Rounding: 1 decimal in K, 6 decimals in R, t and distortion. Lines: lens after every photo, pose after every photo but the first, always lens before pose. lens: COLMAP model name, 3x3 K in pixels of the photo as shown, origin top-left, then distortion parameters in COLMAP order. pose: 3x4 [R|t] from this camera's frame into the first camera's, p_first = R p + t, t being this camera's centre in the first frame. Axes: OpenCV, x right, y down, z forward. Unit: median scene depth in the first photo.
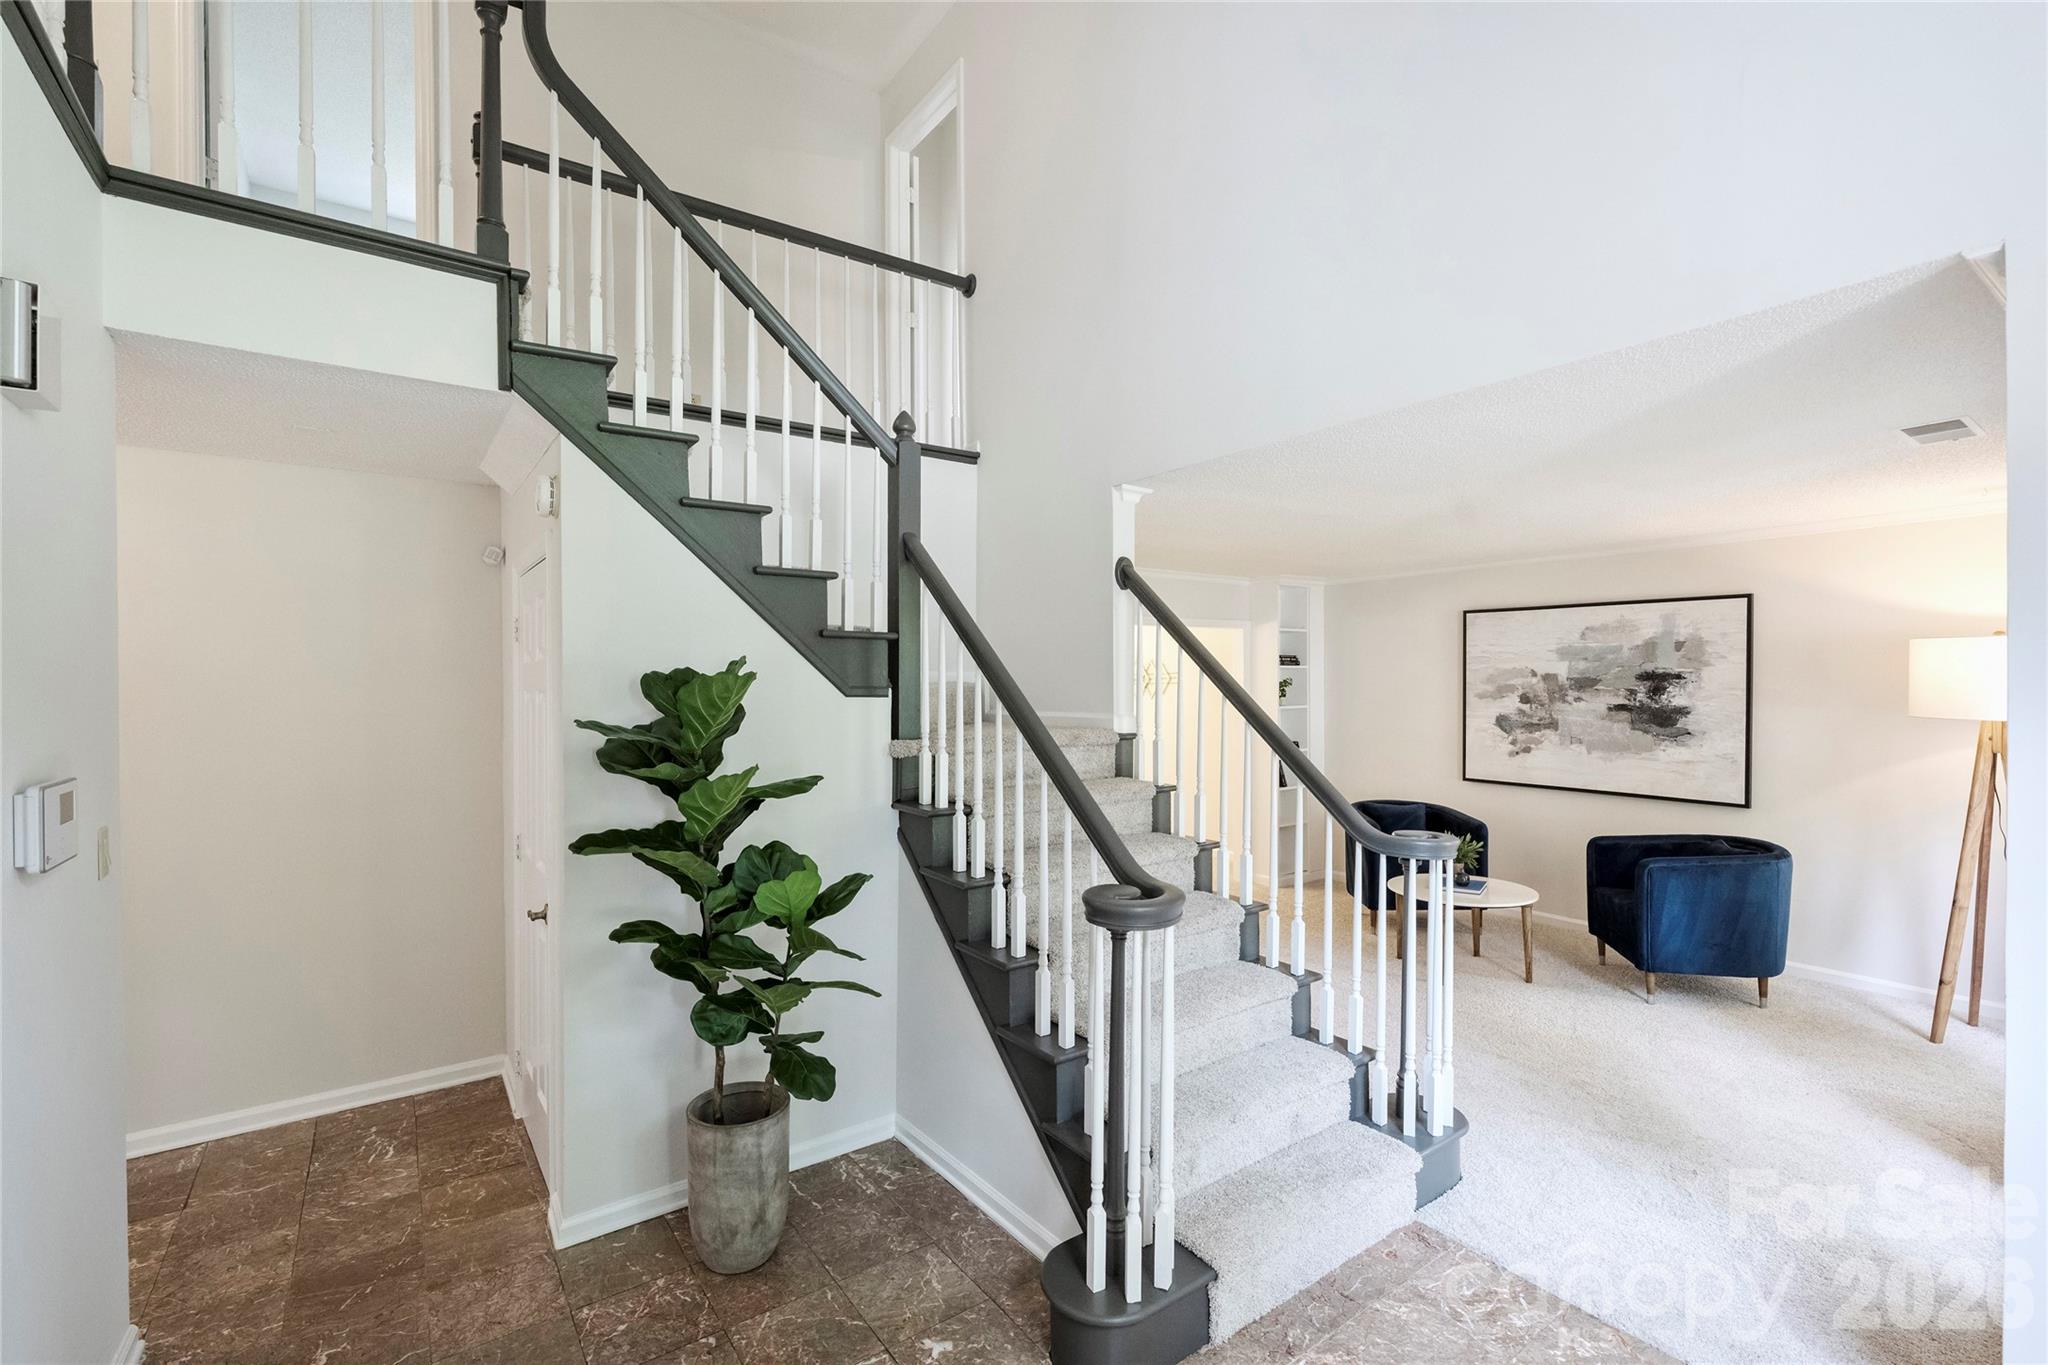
lens RADIAL K [[870.2, 0, 1072.9], [0, 870.2, 696.8], [0, 0, 1]] dist [-0.001186, 0.000249]
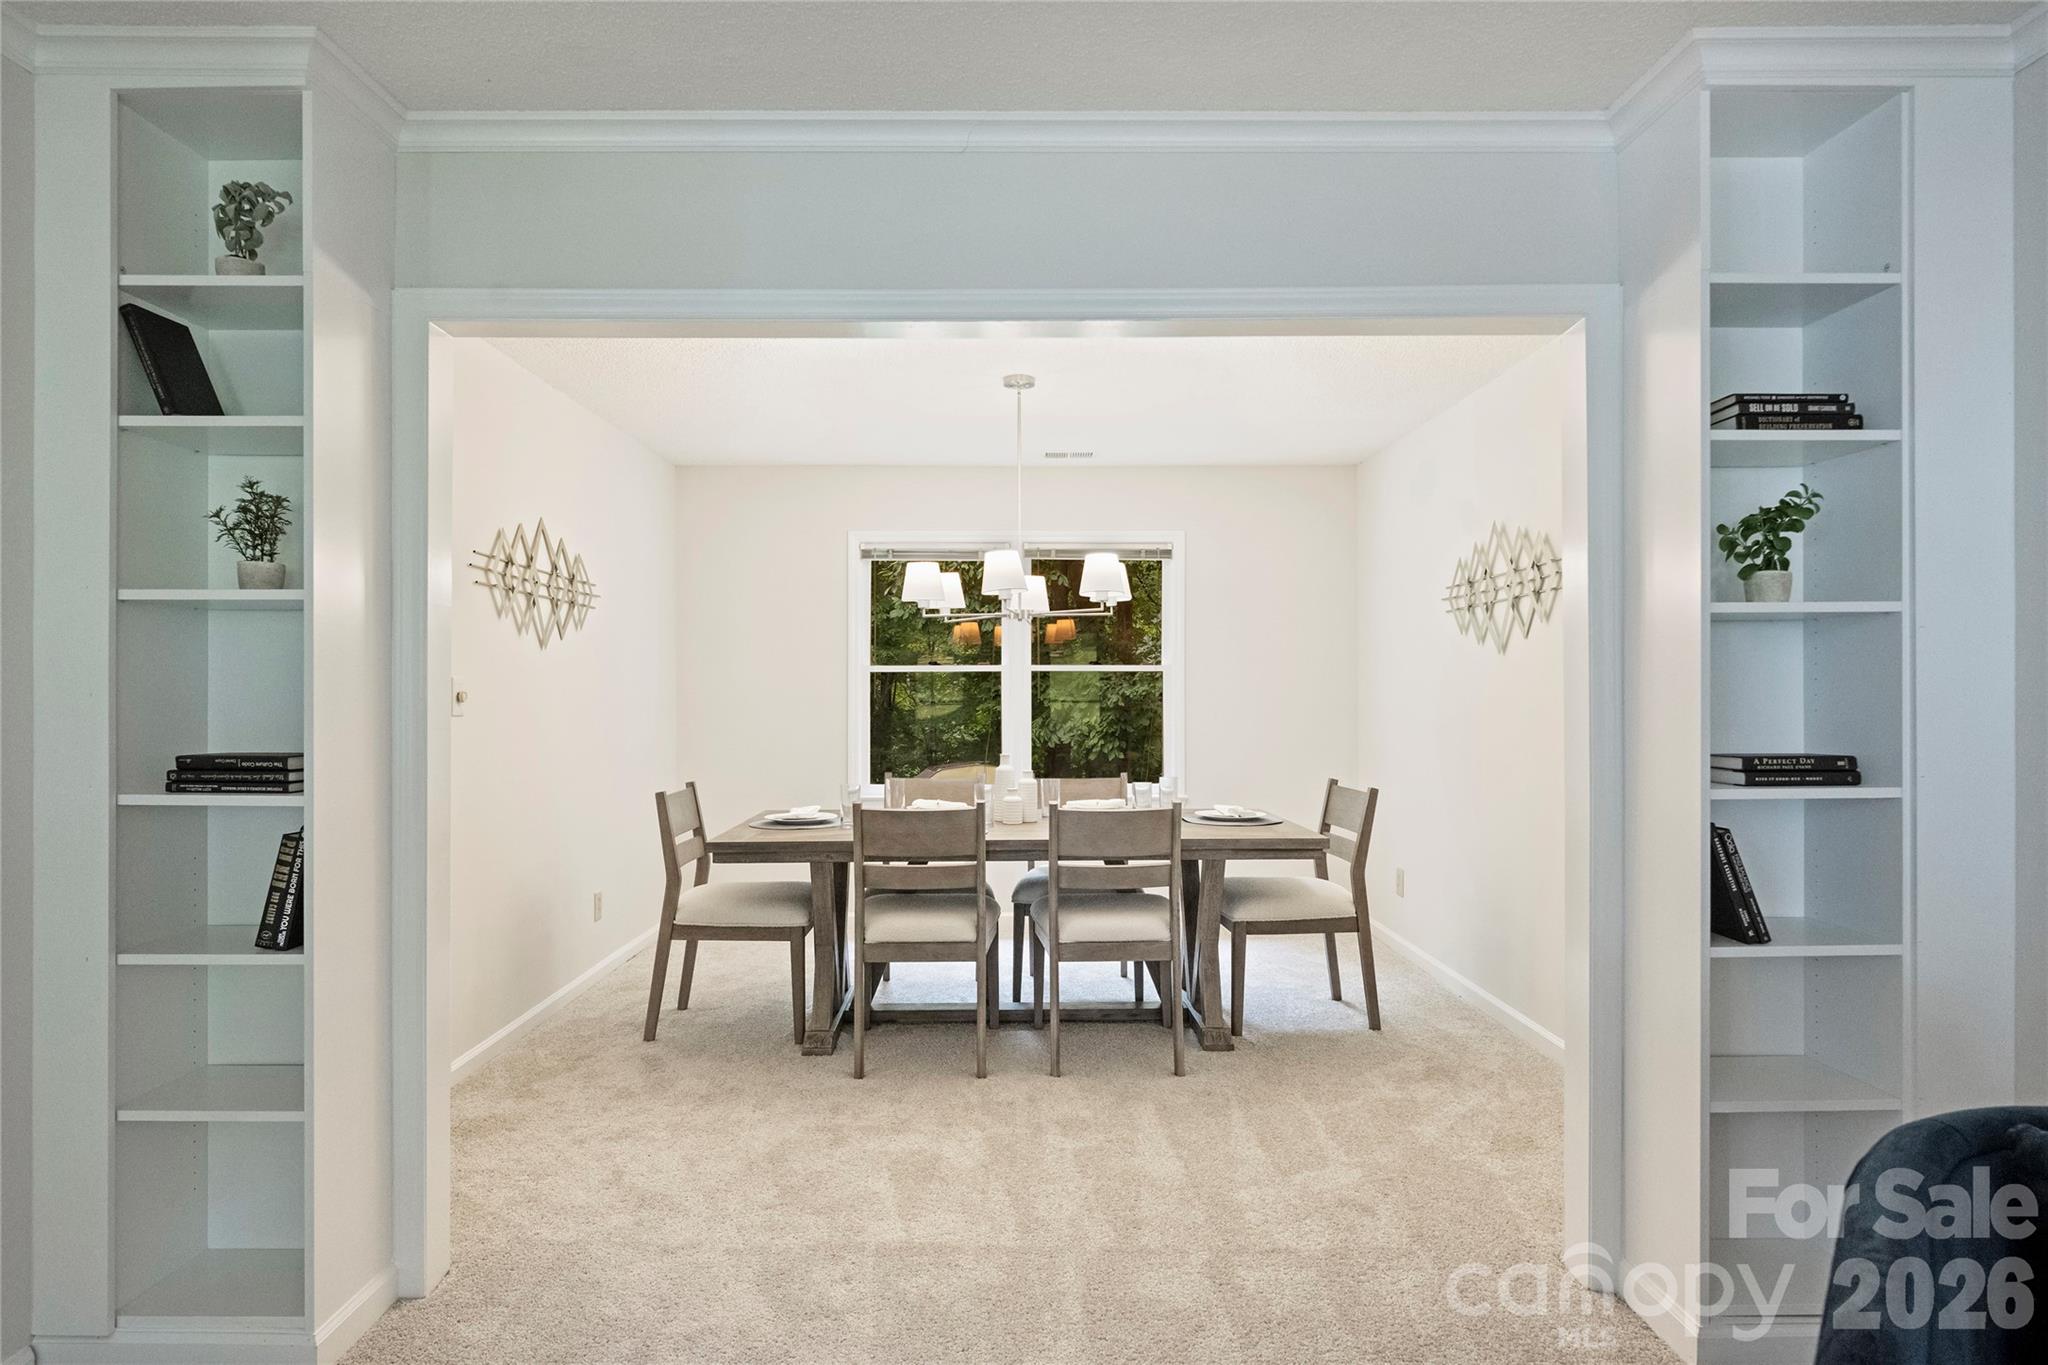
lens RADIAL K [[1156.3, 0, 1021.7], [0, 1156.3, 685.4], [0, 0, 1]] dist [0.014913, -0.003235]
pose [[0.809582, -0.001957, -0.587004, 0.363101], [-0.004420, 0.999946, -0.009429, 0.050404], [0.586990, 0.010228, 0.809529, 0.850023]]
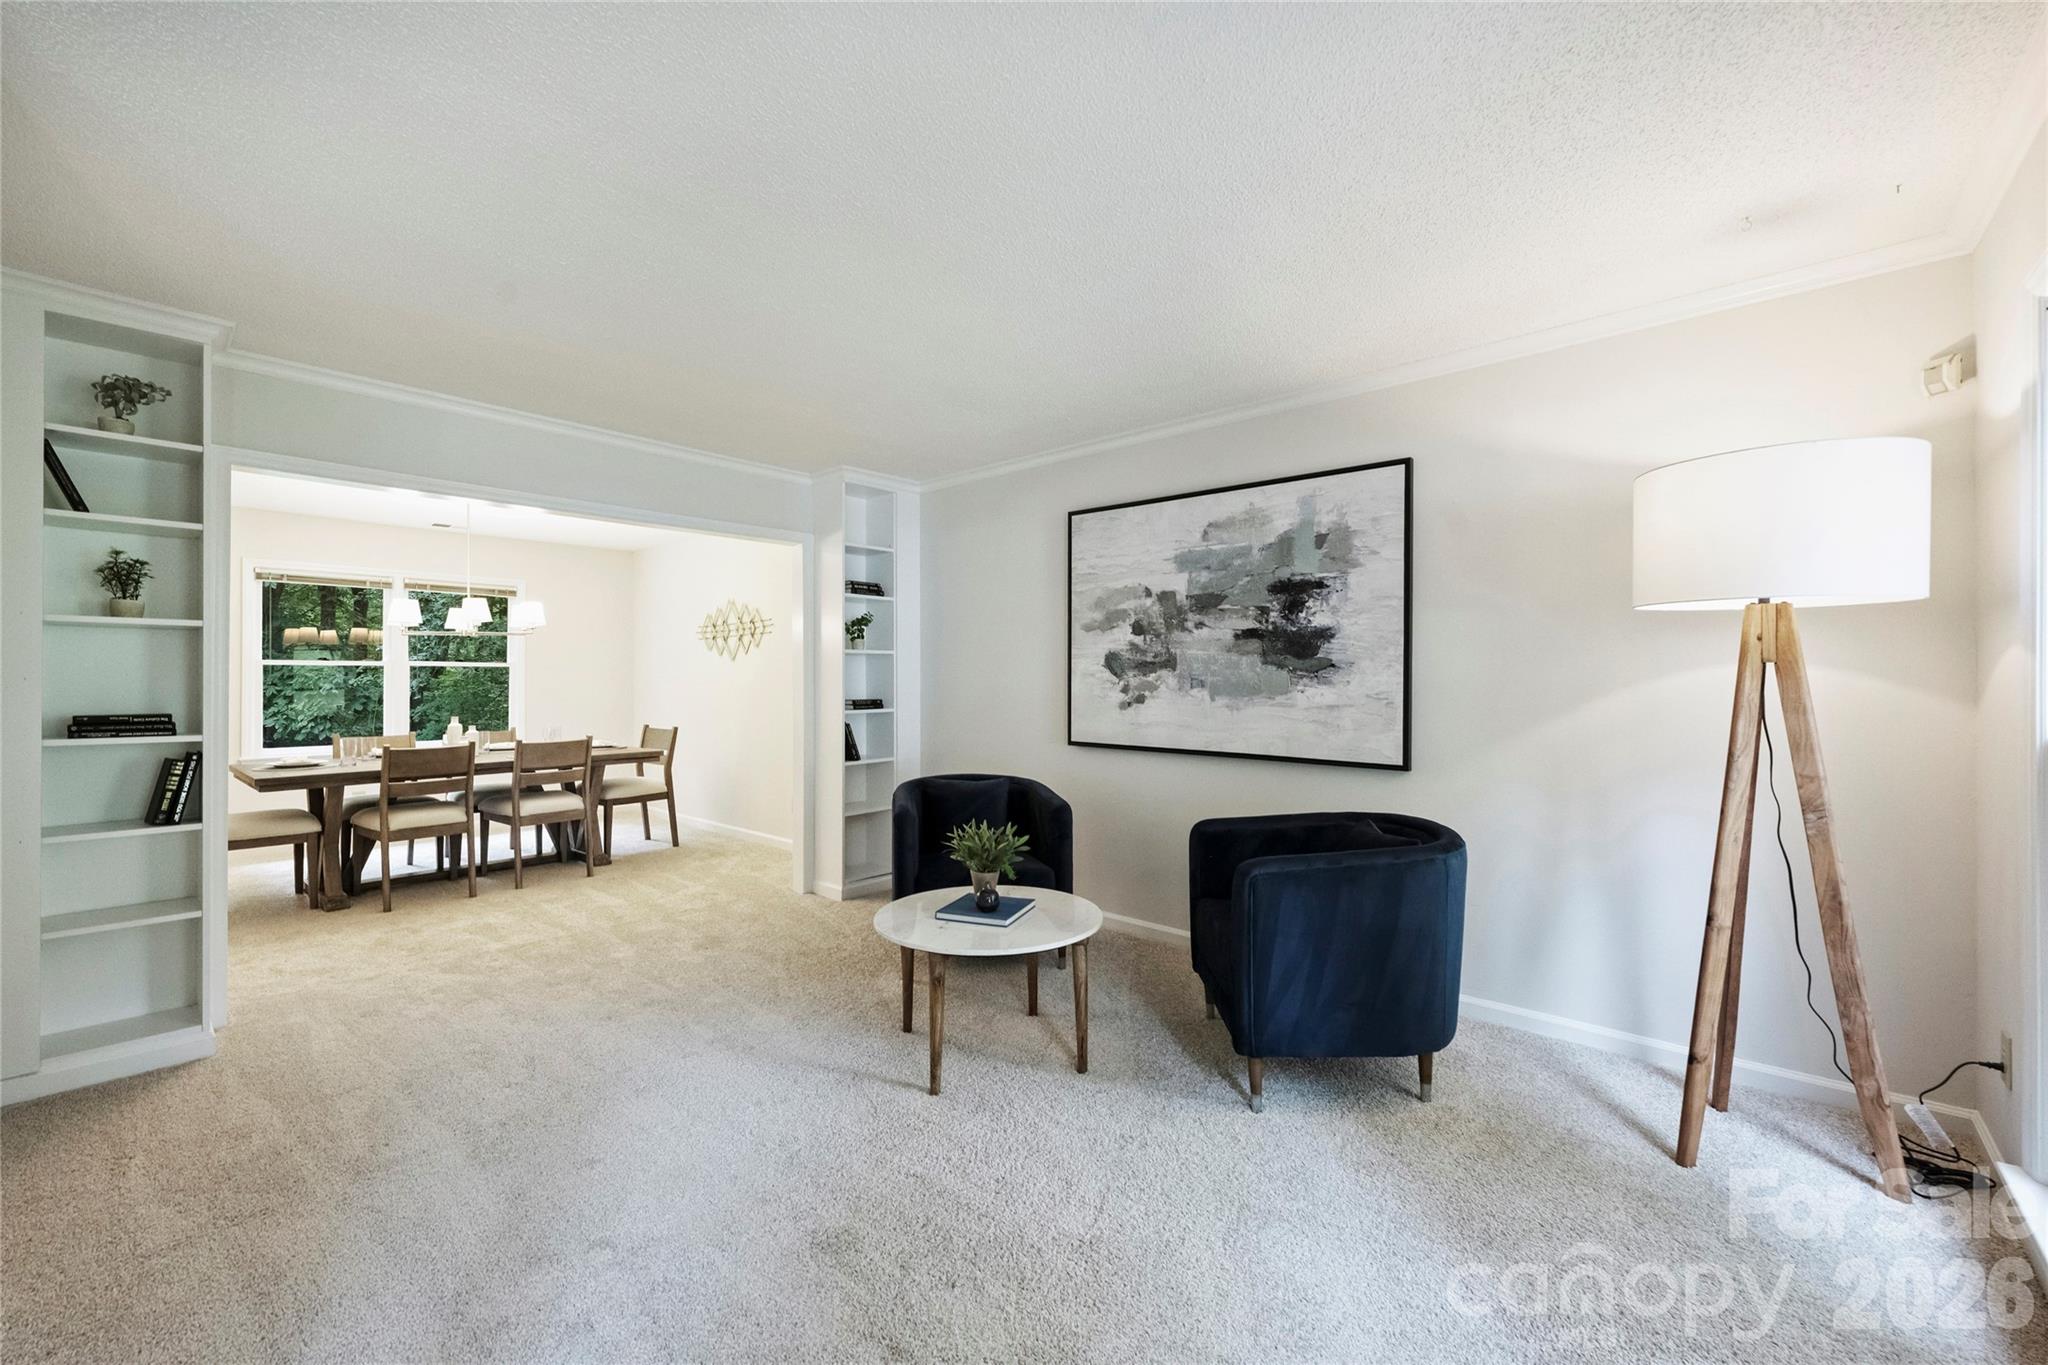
lens RADIAL K [[837.3, 0, 1022.9], [0, 837.3, 678.8], [0, 0, 1]] dist [-0.001542, -0.000535]
pose [[0.976759, 0.001636, 0.214334, 0.311015], [0.000276, 0.999960, -0.008888, 0.056049], [-0.214340, 0.008741, 0.976720, 0.385459]]
